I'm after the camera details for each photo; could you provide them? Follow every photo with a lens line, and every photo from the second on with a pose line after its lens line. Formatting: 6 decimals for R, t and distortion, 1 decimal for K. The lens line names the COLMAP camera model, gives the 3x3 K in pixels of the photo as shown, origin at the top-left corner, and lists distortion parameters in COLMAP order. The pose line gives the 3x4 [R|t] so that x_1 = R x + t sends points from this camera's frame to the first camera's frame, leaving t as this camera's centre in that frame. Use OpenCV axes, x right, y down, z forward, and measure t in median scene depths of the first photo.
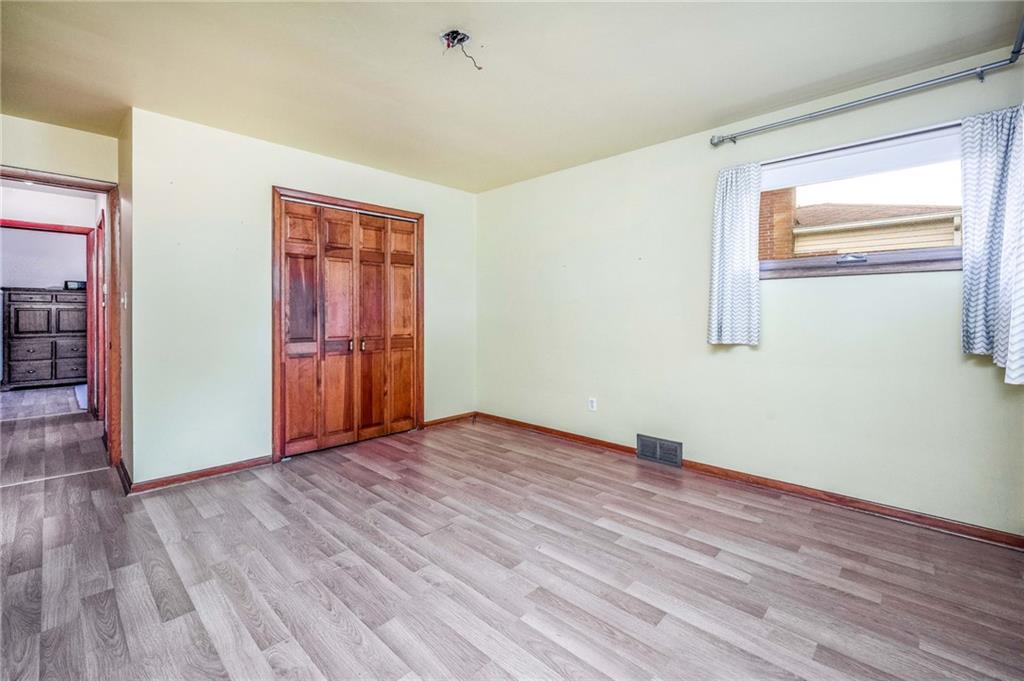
lens RADIAL K [[425.9, 0, 513.5], [0, 425.9, 316.8], [0, 0, 1]] dist [-0.000219, 0.000000]
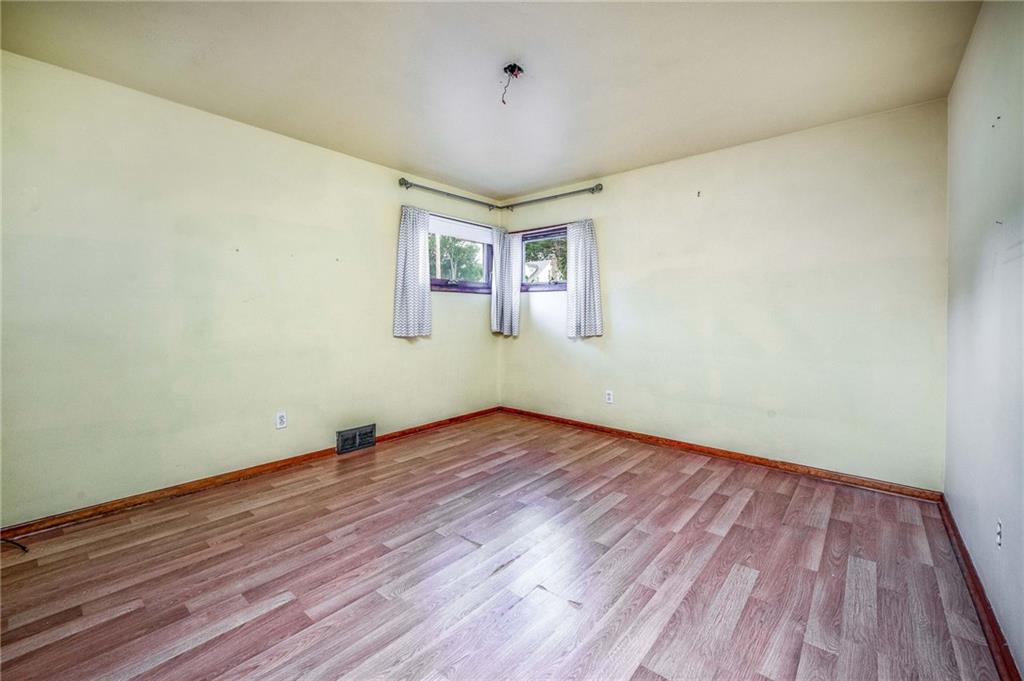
lens RADIAL K [[423.7, 0, 526.6], [0, 423.7, 332.4], [0, 0, 1]] dist [-0.002870, -0.000153]
pose [[-0.059324, -0.042834, 0.997319, -0.892010], [0.007350, 0.999033, 0.043345, -0.004815], [-0.998212, 0.009902, -0.058952, 0.733415]]
